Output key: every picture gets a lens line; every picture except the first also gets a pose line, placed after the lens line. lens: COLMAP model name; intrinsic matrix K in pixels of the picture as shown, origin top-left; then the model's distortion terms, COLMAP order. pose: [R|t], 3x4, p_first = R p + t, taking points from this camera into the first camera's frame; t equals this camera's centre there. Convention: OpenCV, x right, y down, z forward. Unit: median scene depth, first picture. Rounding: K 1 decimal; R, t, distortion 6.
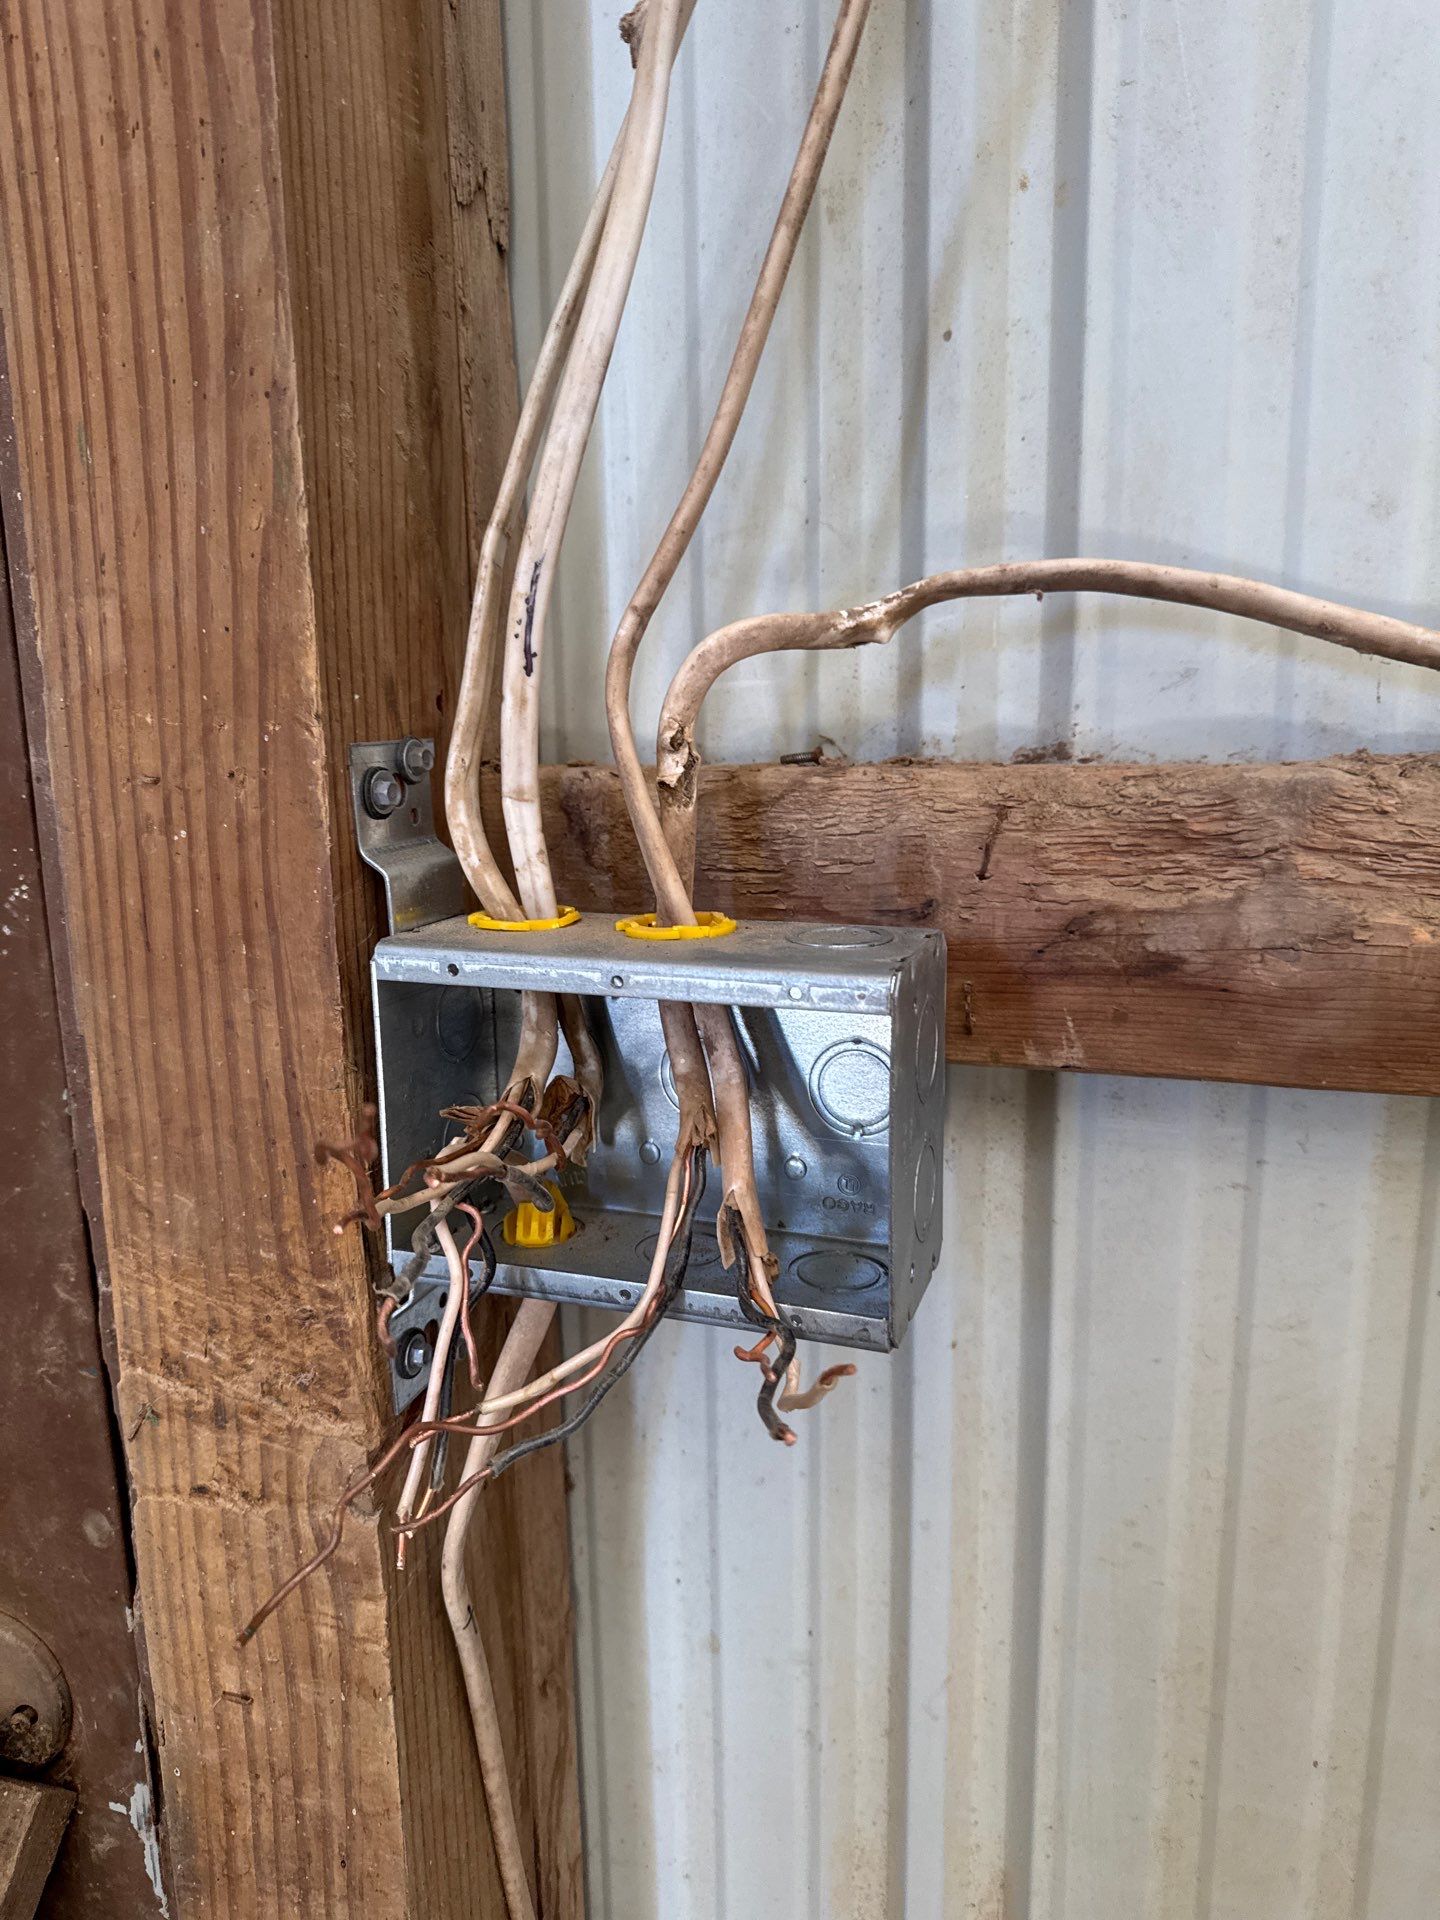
lens RADIAL K [[1265.1, 0, 730.9], [0, 1265.1, 915.7], [0, 0, 1]] dist [-0.044660, 0.029290]
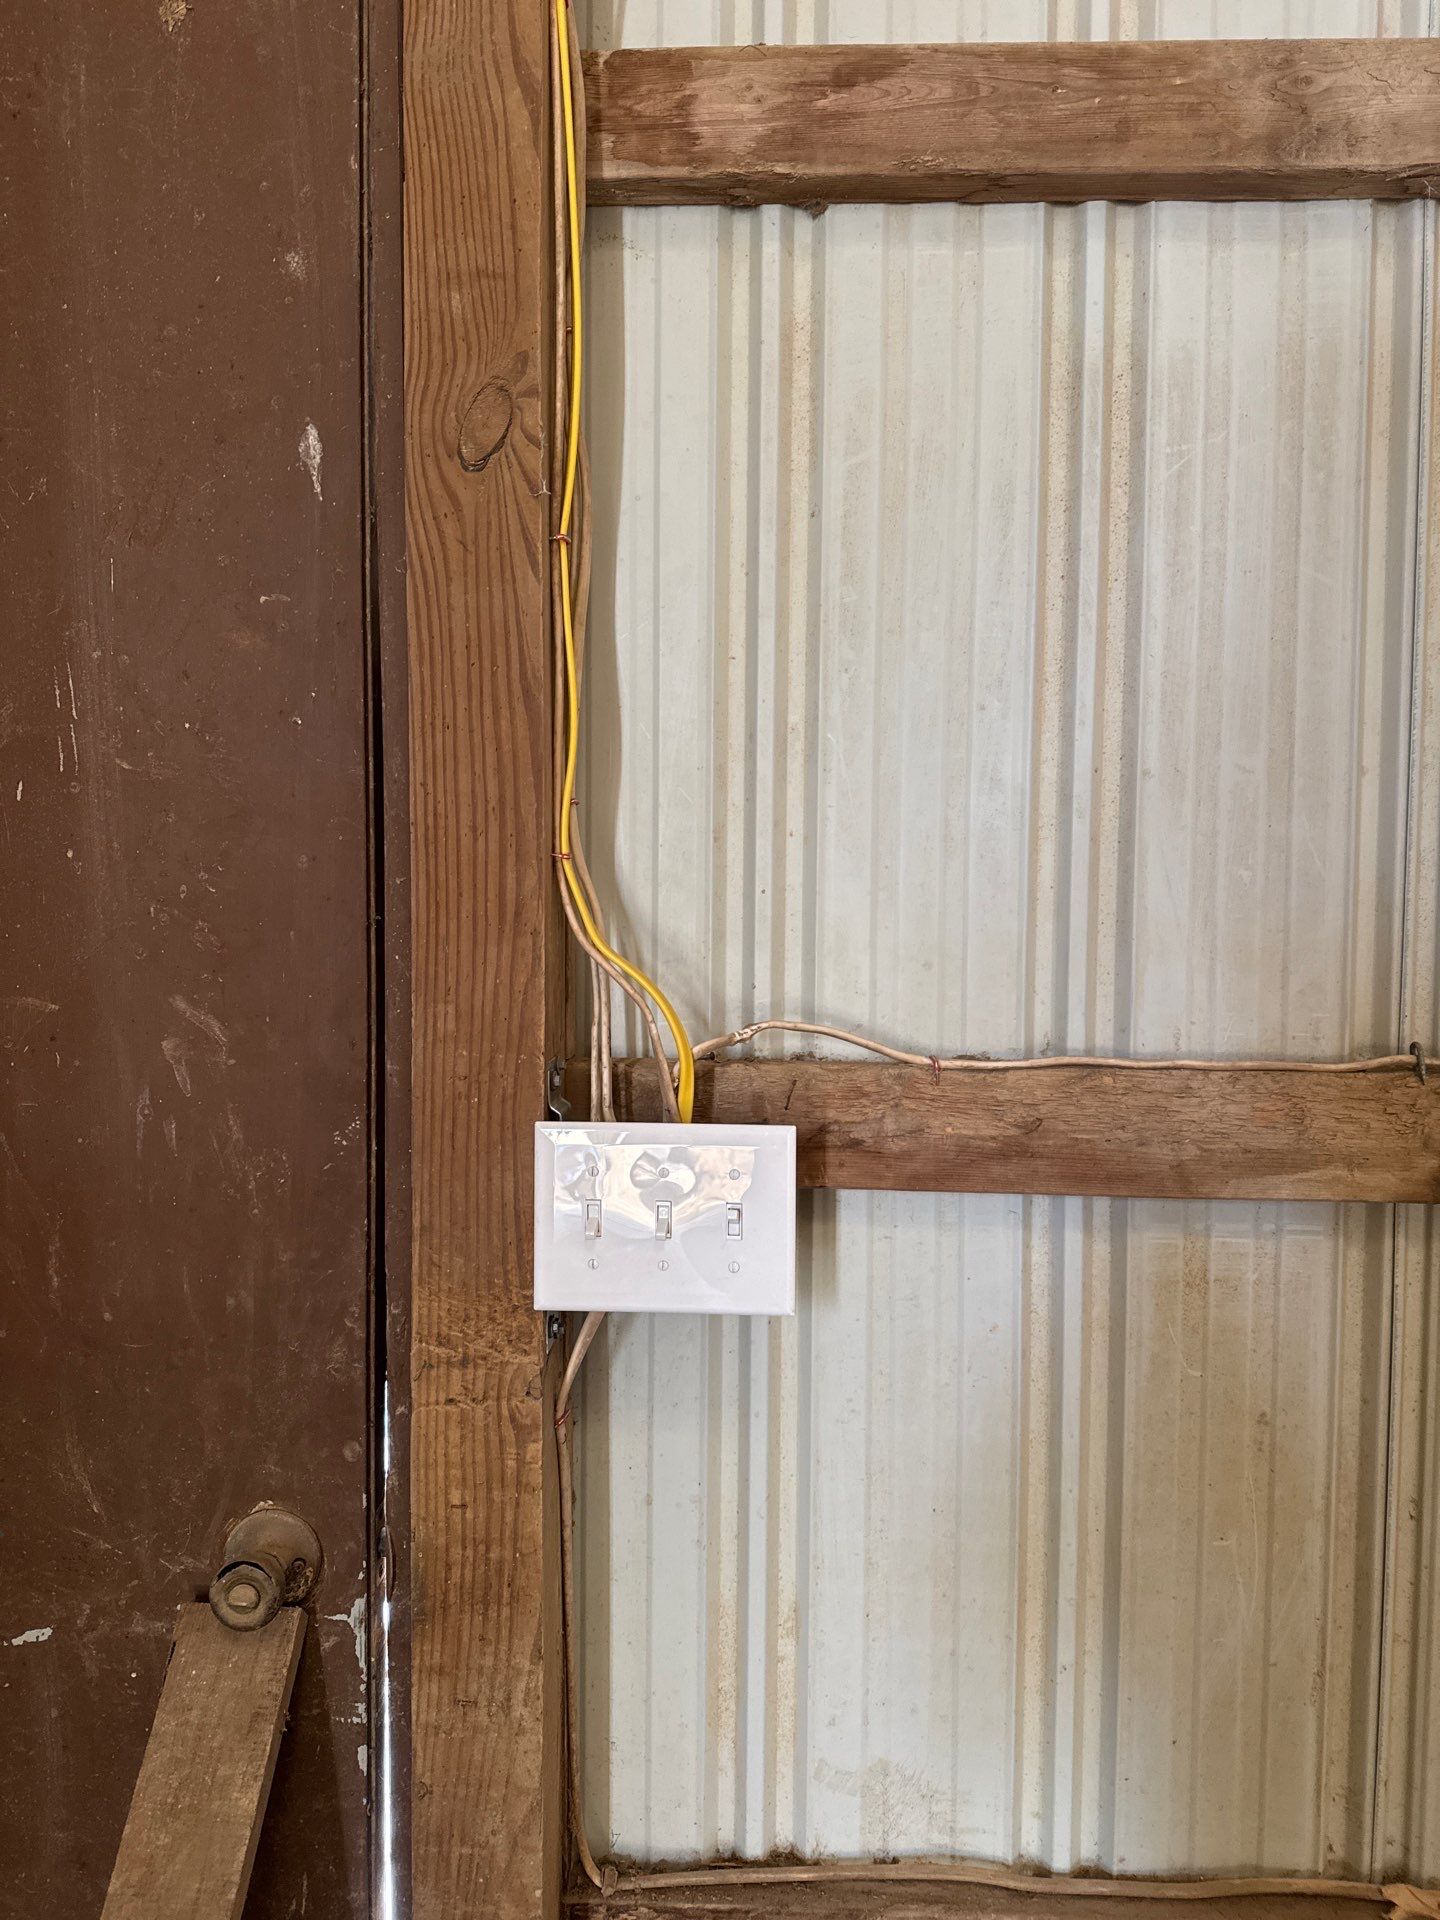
lens RADIAL K [[1084.5, 0, 676.1], [0, 1084.5, 955.9], [0, 0, 1]] dist [0.000682, -0.017908]
pose [[0.976428, 0.009485, 0.215633, -0.479058], [0.021356, 0.989886, -0.140247, -0.036166], [-0.214782, 0.141546, 0.966351, -1.075237]]
